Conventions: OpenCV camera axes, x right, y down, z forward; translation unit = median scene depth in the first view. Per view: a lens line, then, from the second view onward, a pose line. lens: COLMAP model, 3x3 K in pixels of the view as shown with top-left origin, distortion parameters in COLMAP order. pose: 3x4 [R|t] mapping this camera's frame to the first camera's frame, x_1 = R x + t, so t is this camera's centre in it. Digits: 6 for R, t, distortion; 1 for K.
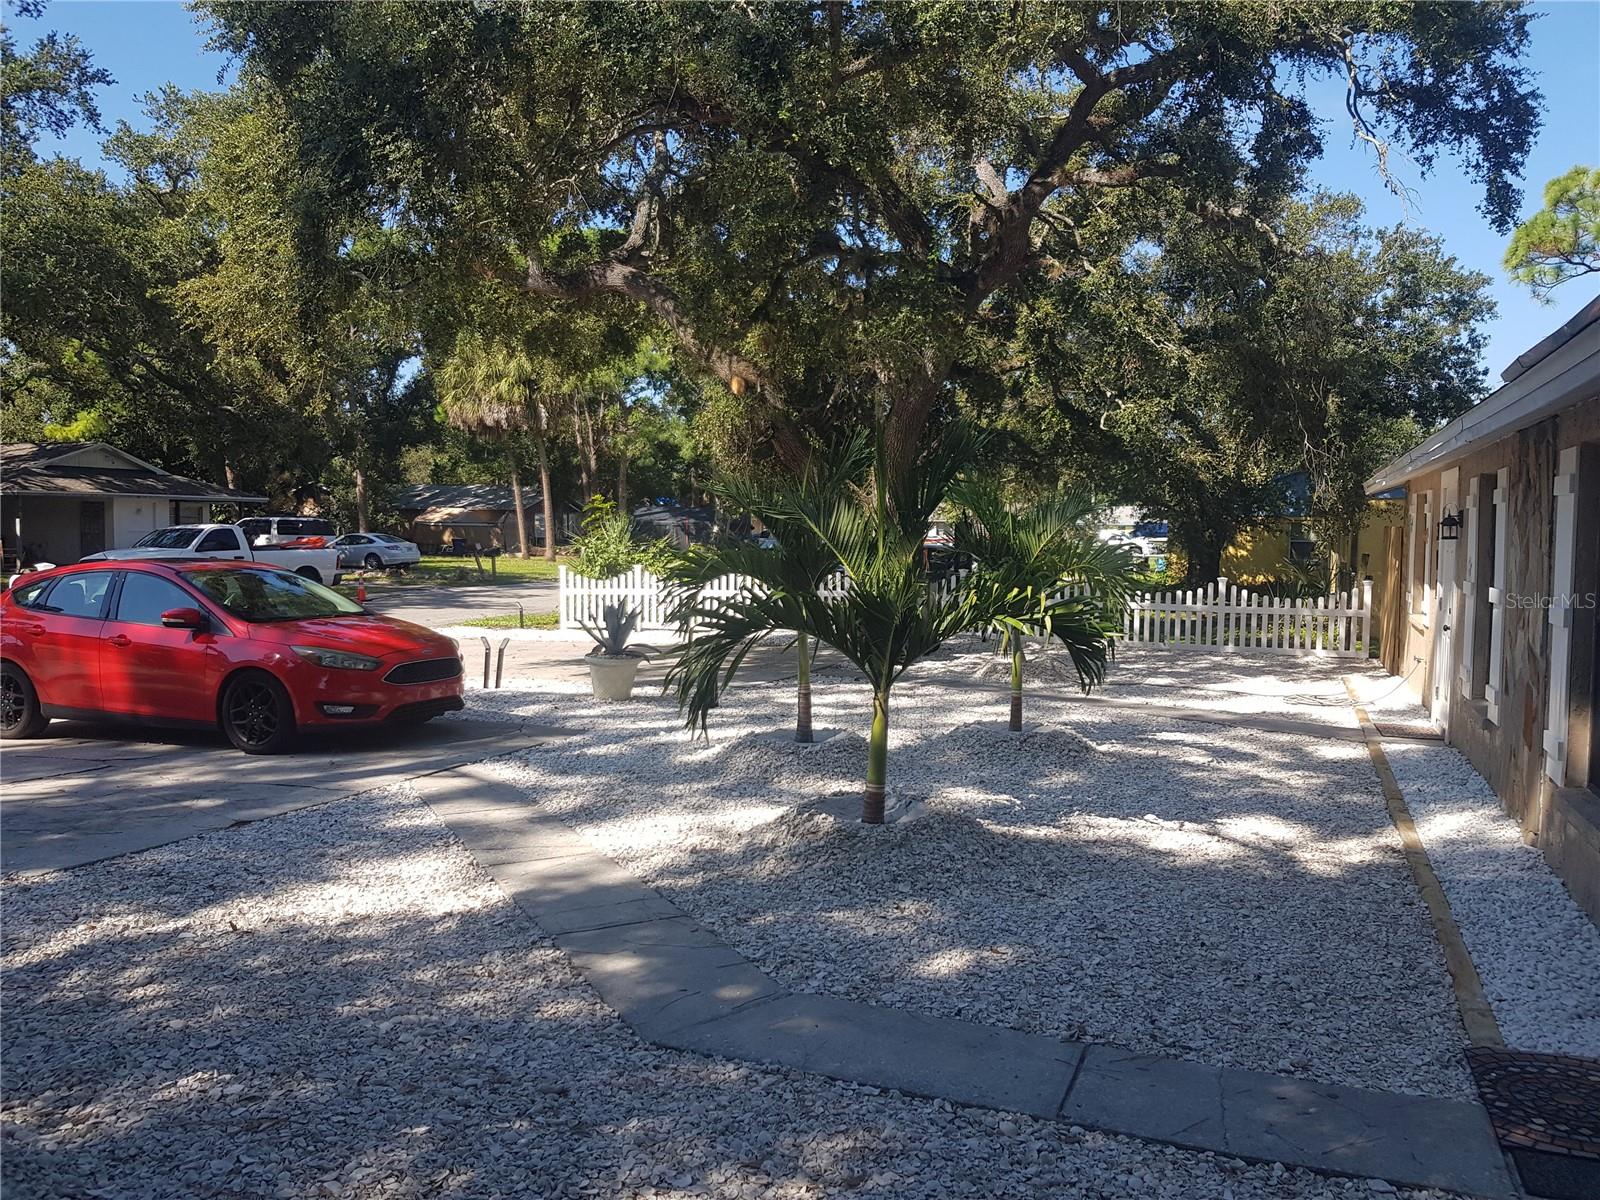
lens RADIAL K [[1219.5, 0, 803.3], [0, 1219.5, 608.9], [0, 0, 1]] dist [0.029801, -0.017340]
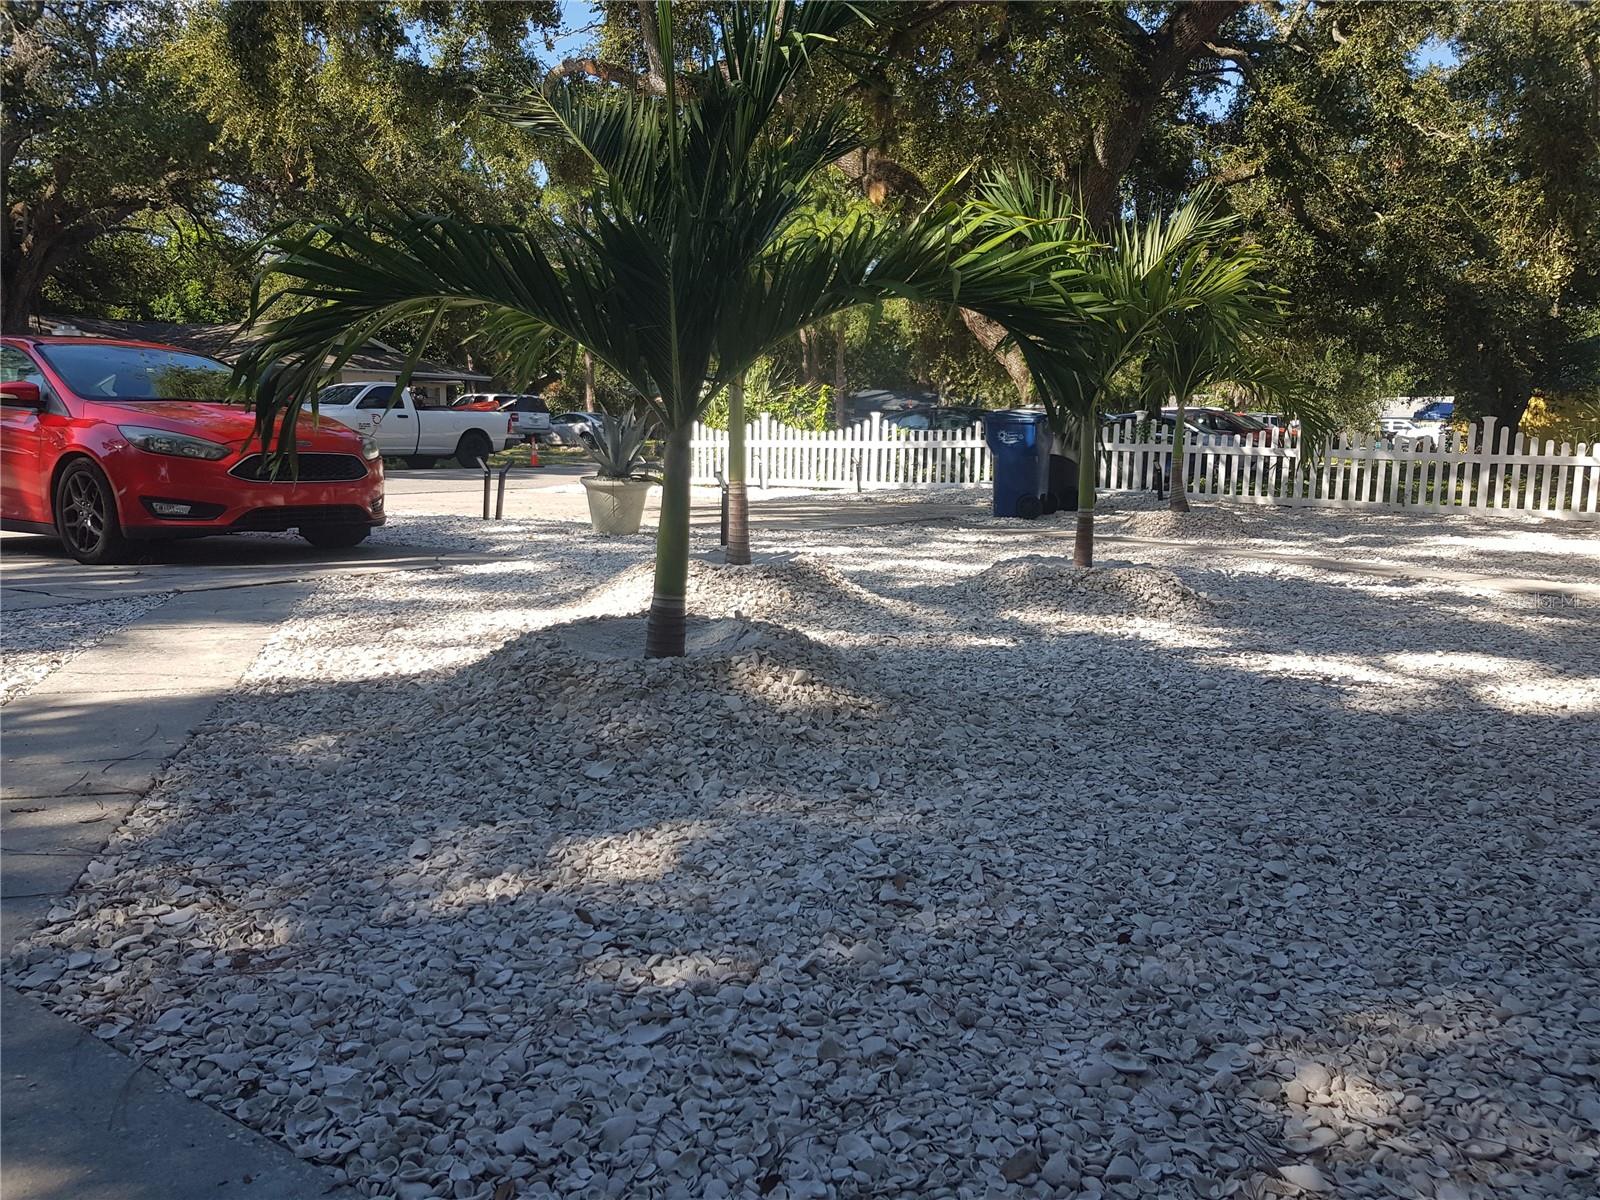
lens RADIAL K [[1219.5, 0, 799.7], [0, 1219.5, 588.0], [0, 0, 1]] dist [0.029801, -0.017340]
pose [[0.978076, 0.033420, -0.205551, 0.262638], [-0.020225, 0.997617, 0.065960, 0.113711], [0.207265, -0.060356, 0.976421, 0.506181]]
